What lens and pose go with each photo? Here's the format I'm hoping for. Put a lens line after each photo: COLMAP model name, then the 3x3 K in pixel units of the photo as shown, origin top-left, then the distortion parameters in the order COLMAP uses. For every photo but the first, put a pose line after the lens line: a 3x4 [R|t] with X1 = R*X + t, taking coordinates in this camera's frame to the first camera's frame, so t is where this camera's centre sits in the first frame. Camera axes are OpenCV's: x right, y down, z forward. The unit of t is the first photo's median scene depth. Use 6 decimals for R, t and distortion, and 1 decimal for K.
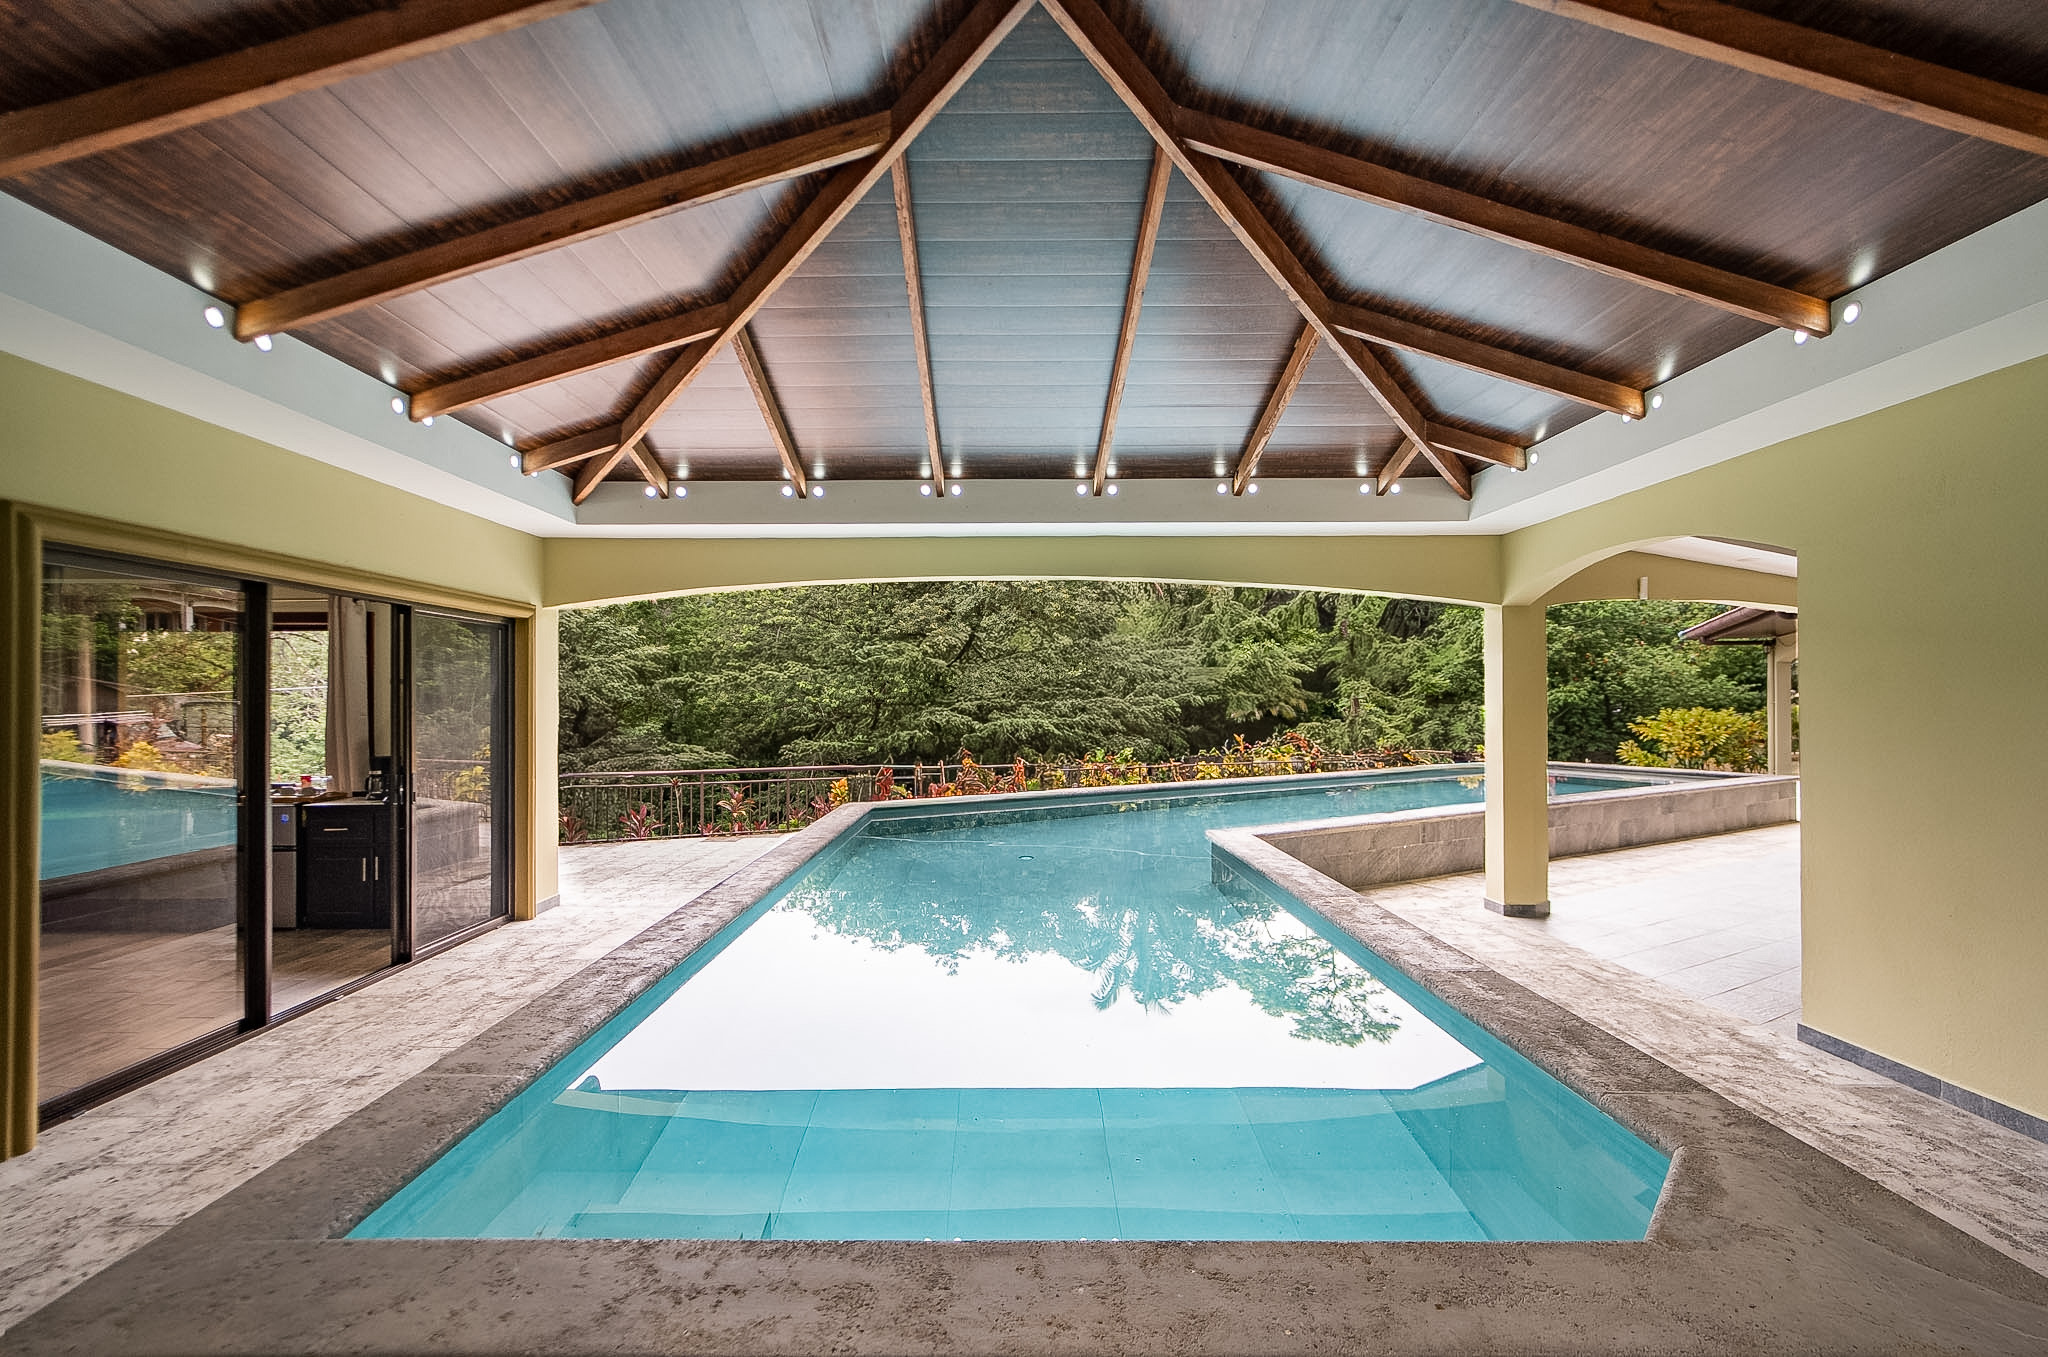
lens RADIAL K [[846.6, 0, 1000.5], [0, 846.6, 701.0], [0, 0, 1]] dist [0.008223, -0.000589]
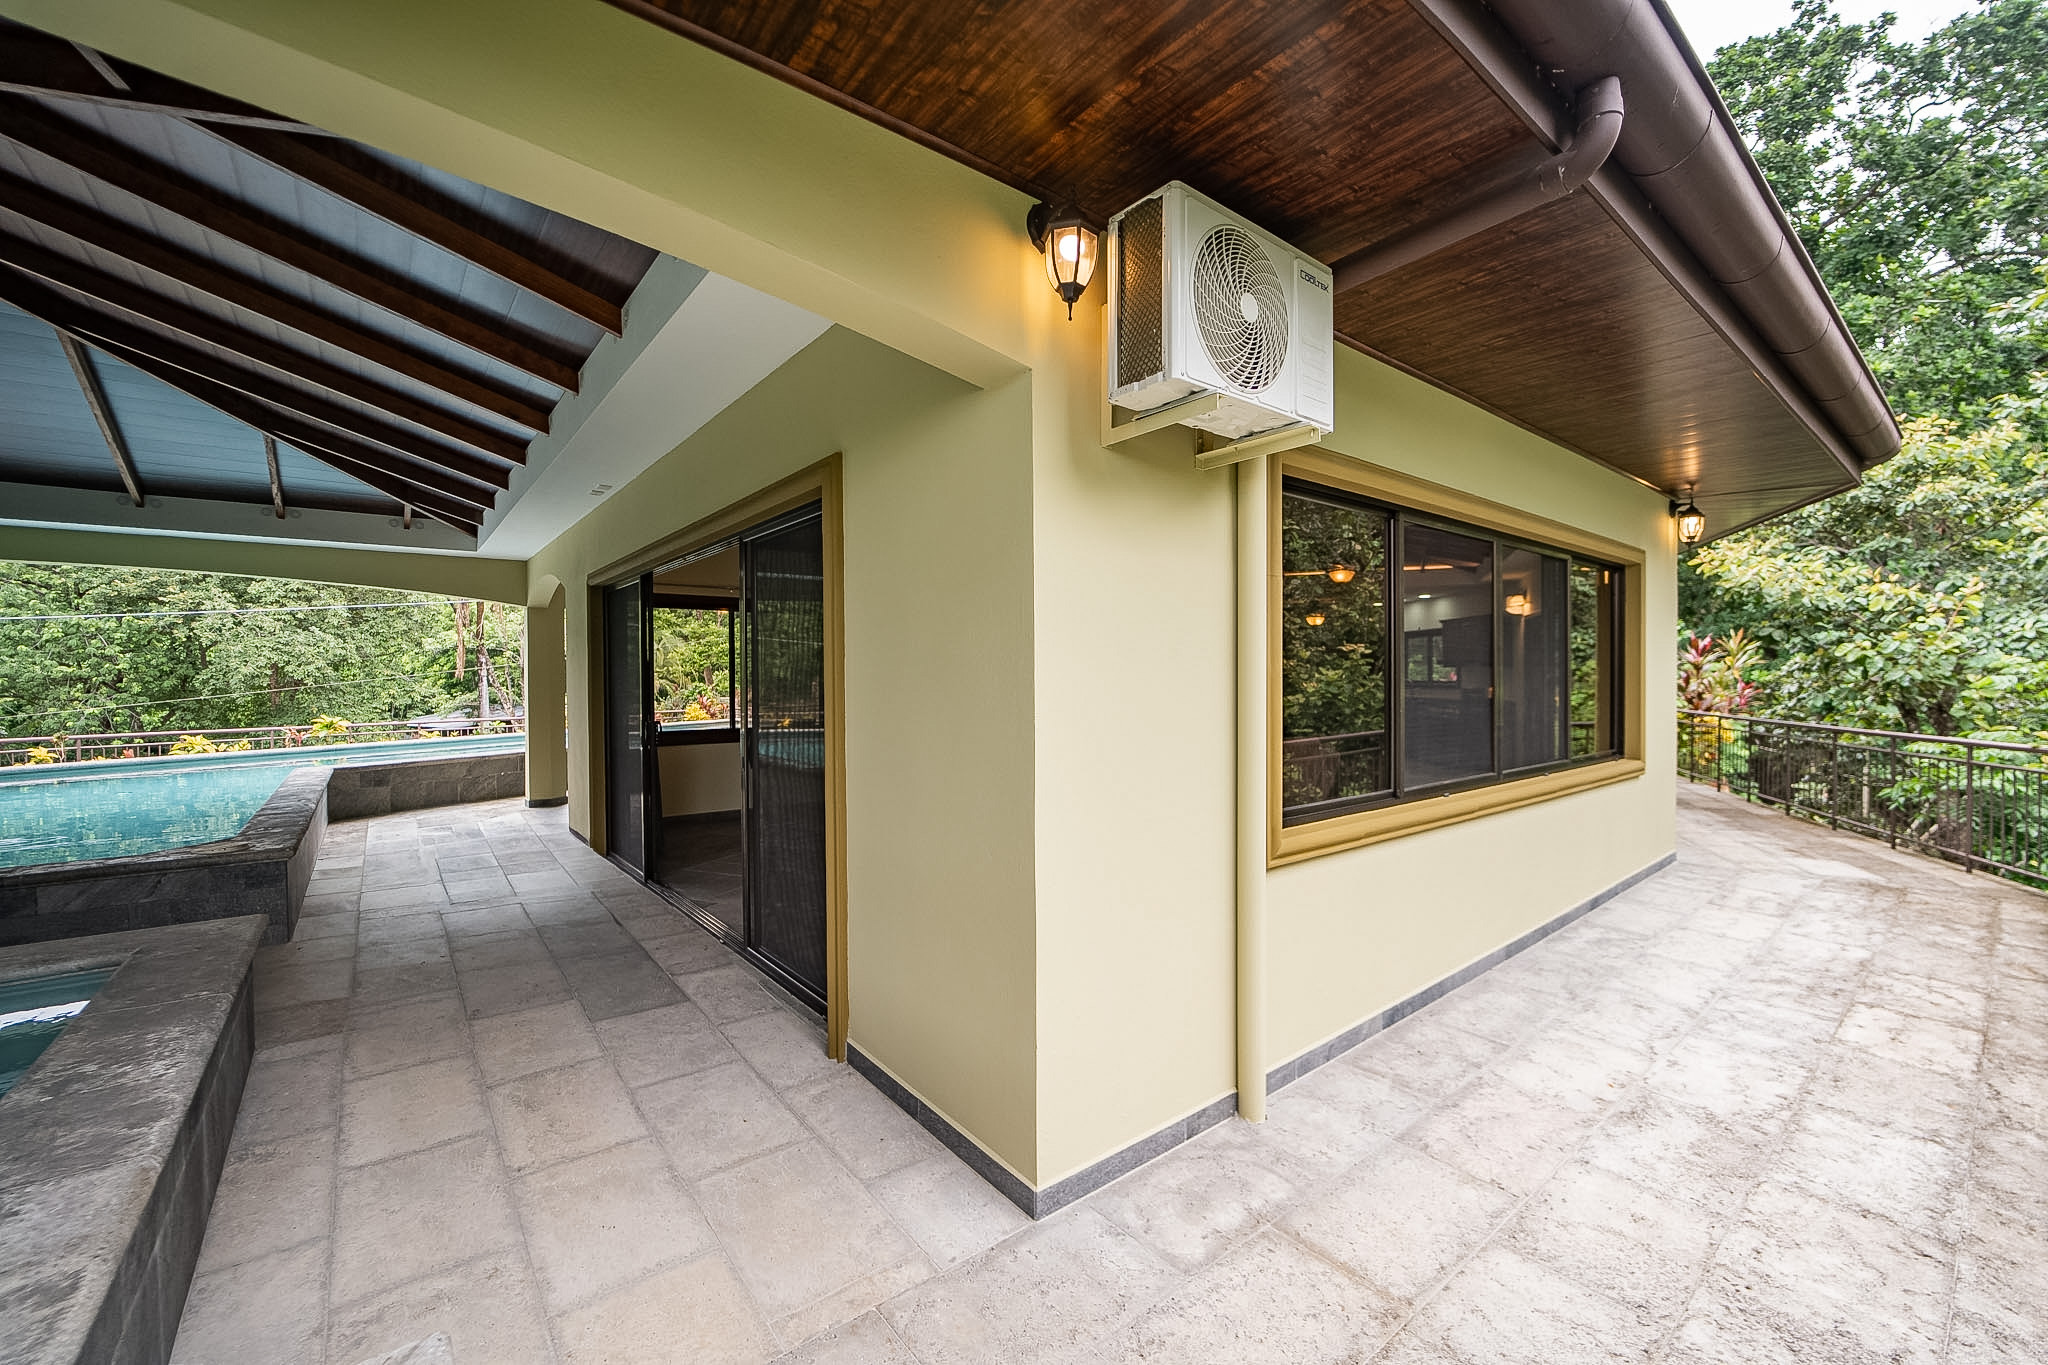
lens RADIAL K [[829.3, 0, 1040.3], [0, 829.3, 687.9], [0, 0, 1]] dist [-0.044391, 0.007182]
pose [[0.767025, -0.010050, 0.641538, 0.501852], [0.004896, 0.999940, 0.009811, 0.035589], [-0.641598, -0.004384, 0.767028, -1.029499]]
